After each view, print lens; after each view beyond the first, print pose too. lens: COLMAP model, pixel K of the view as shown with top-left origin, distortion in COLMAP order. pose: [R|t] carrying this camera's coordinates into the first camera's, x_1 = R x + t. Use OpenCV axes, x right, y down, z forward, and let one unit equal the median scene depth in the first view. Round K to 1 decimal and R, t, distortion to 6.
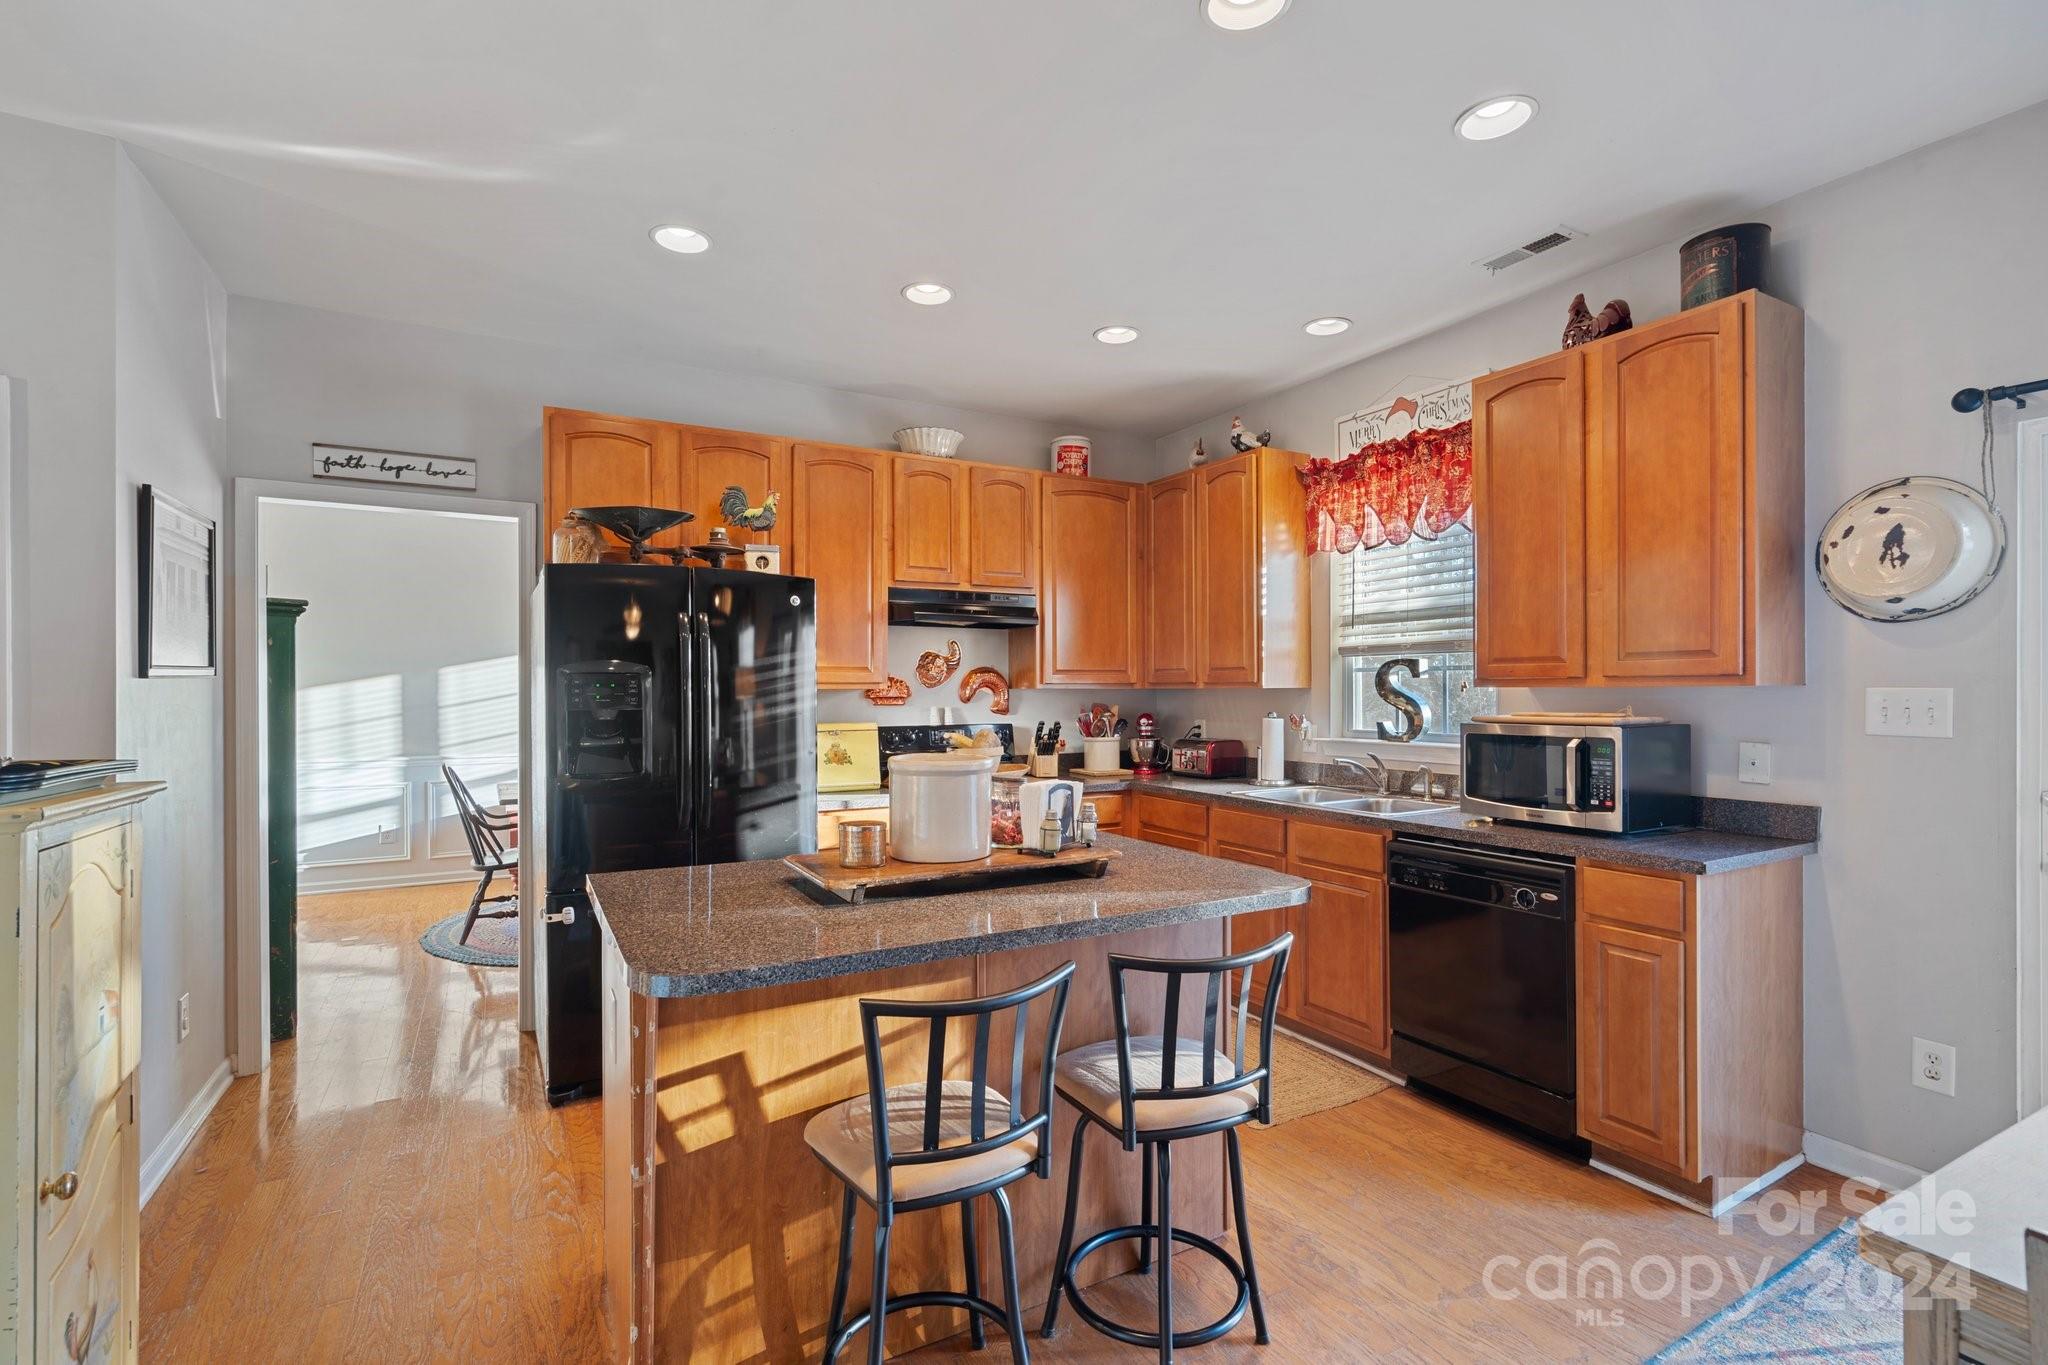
lens RADIAL K [[940.2, 0, 1027.8], [0, 940.2, 692.3], [0, 0, 1]] dist [0.000888, -0.000434]
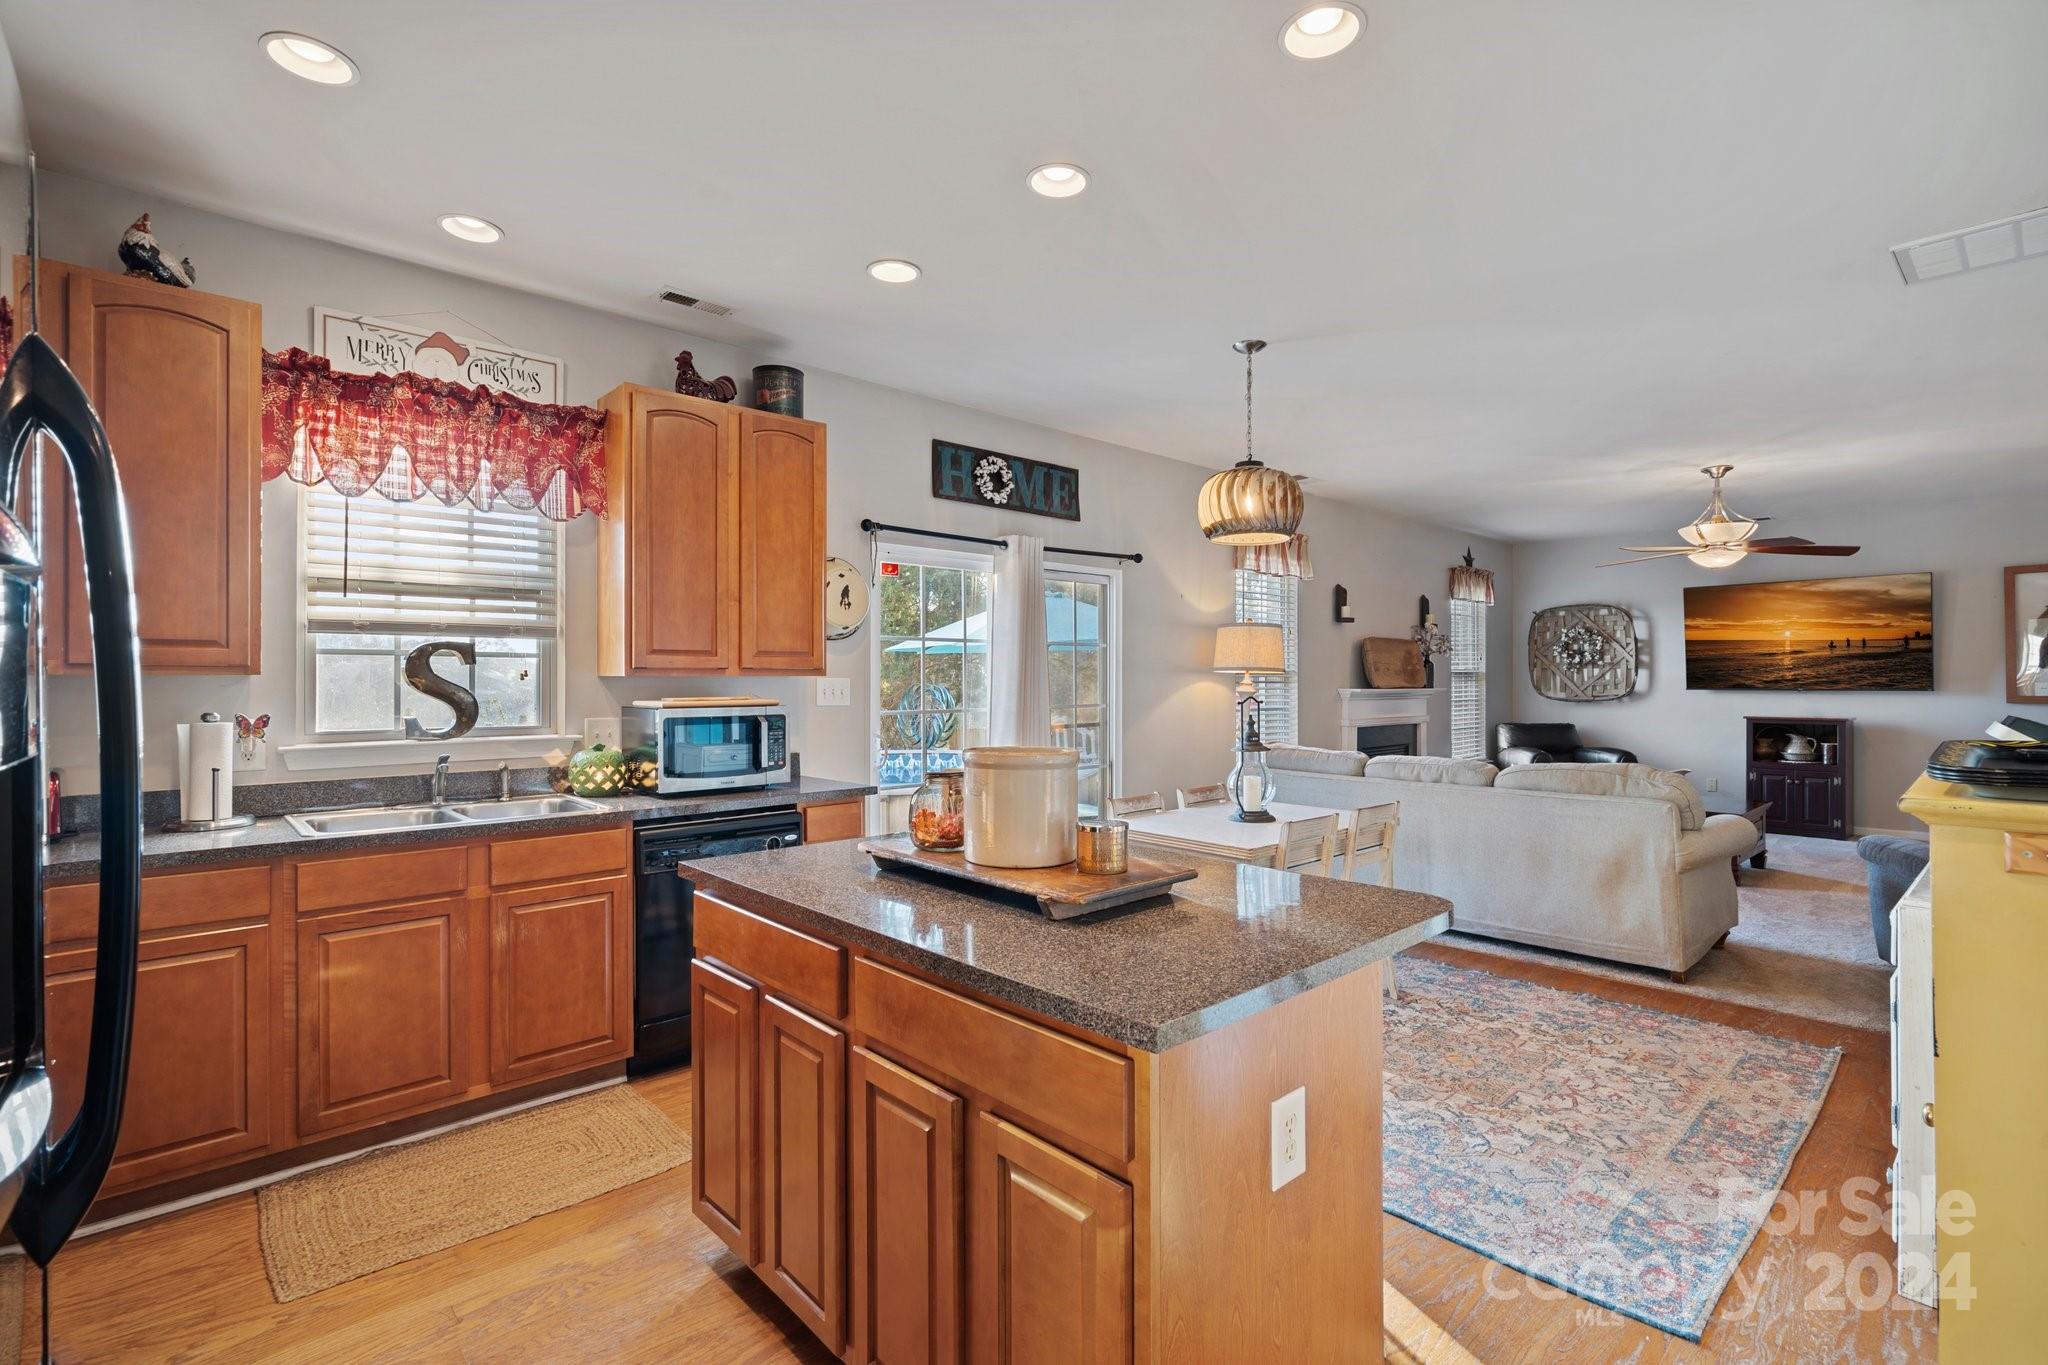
lens RADIAL K [[940.2, 0, 1043.6], [0, 940.2, 682.8], [0, 0, 1]] dist [0.000888, -0.000434]
pose [[-0.252022, 0.000310, 0.967721, -0.729453], [0.005237, 0.999986, 0.001044, 0.004219], [-0.967707, 0.005331, -0.252020, 0.904111]]
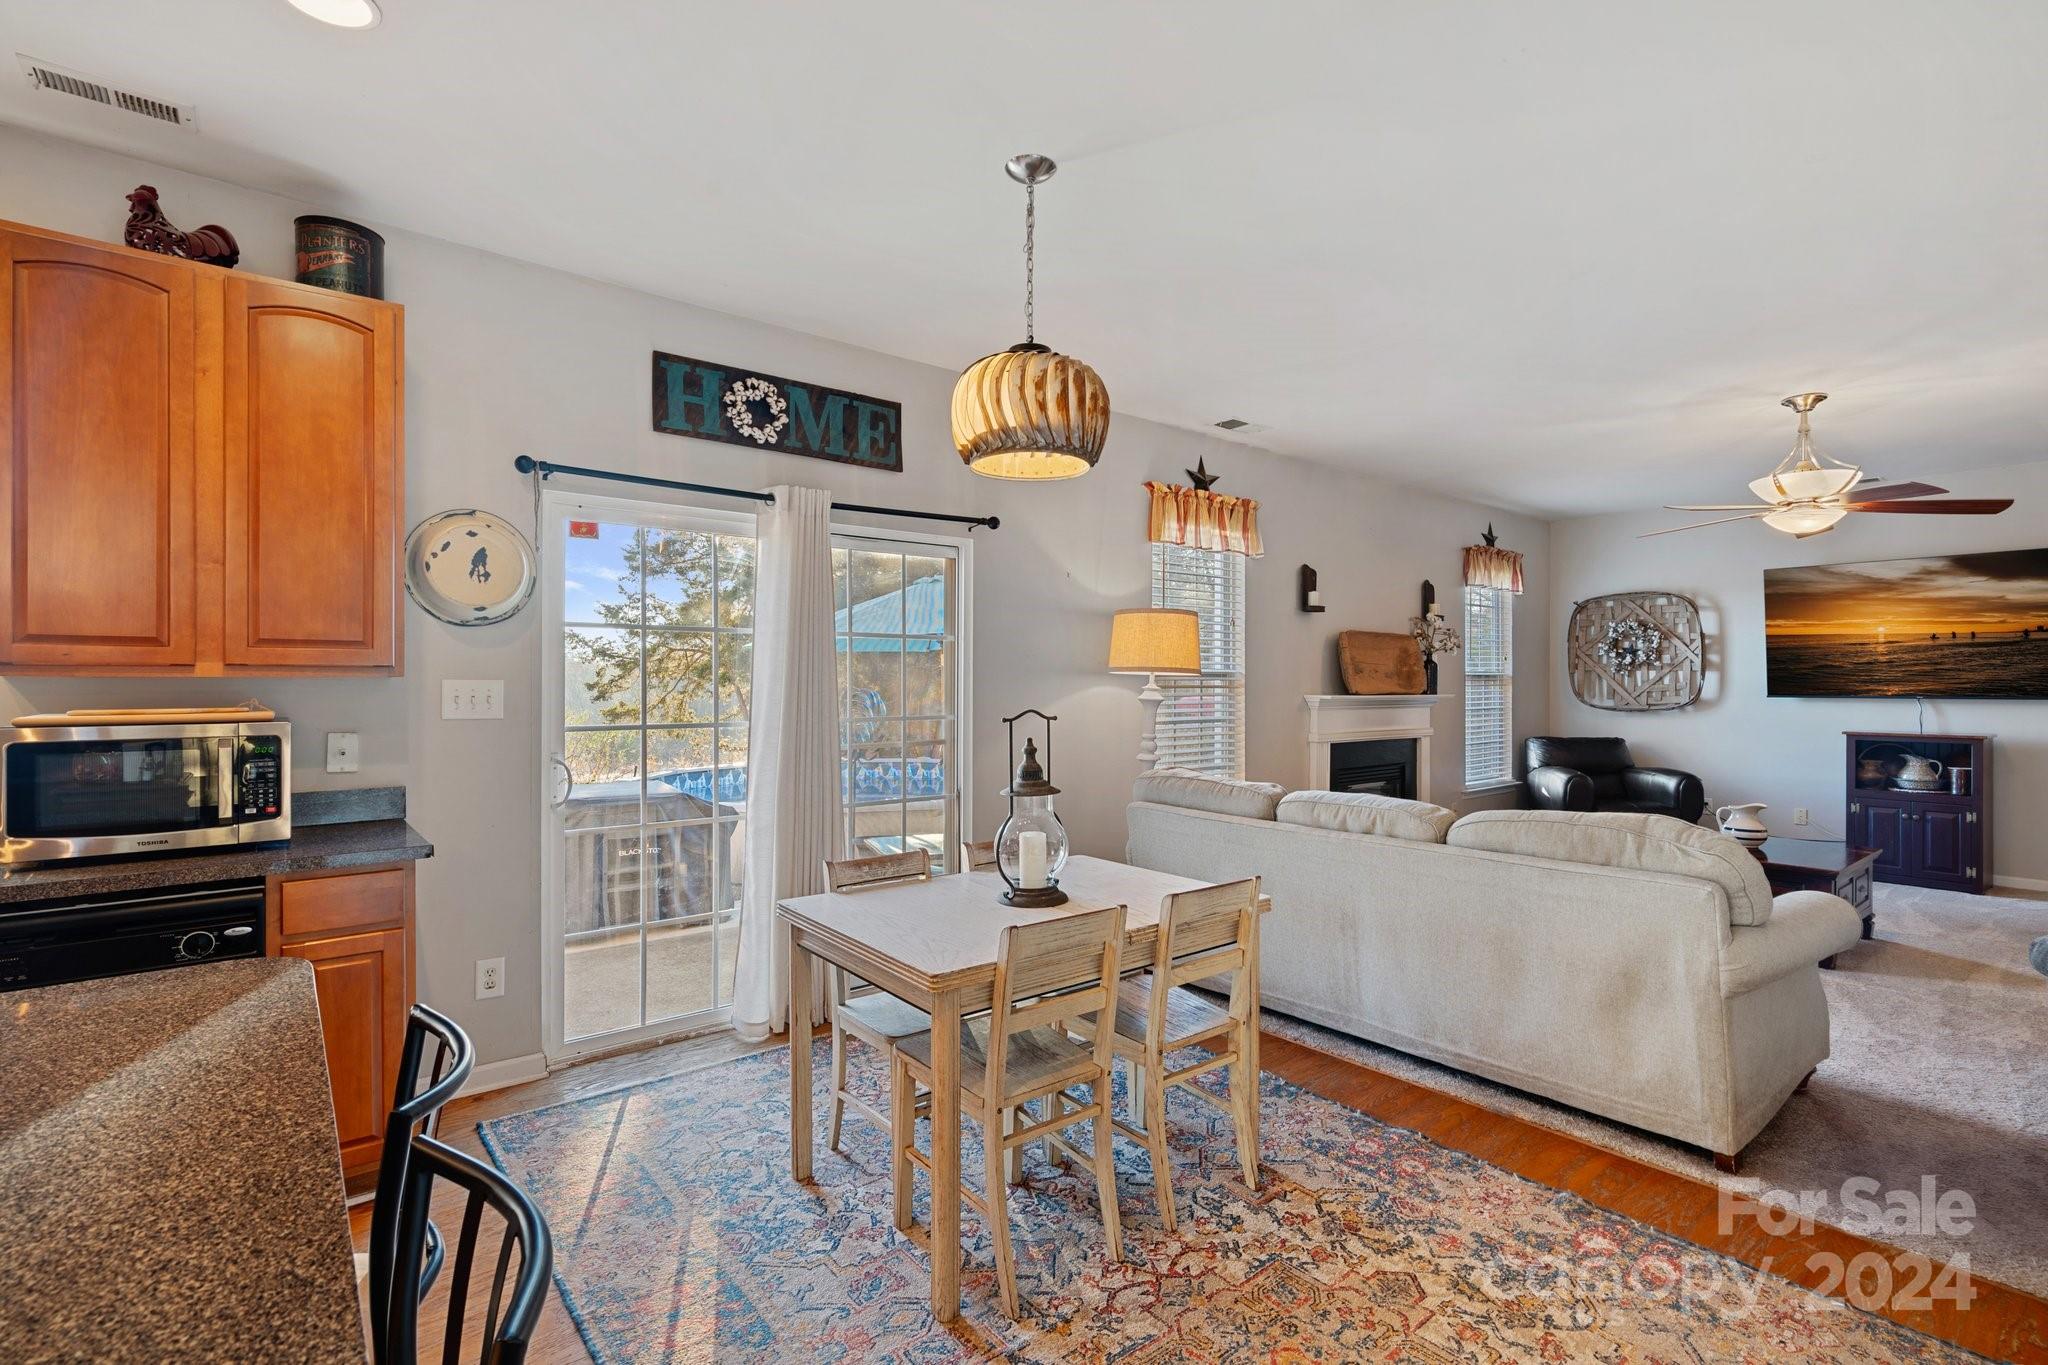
lens RADIAL K [[940.2, 0, 1038.1], [0, 940.2, 685.7], [0, 0, 1]] dist [0.000888, -0.000434]
pose [[-0.183028, 0.000460, 0.983108, -0.352578], [0.003511, 0.999994, 0.000185, 0.004178], [-0.983101, 0.003485, -0.183029, 0.422338]]
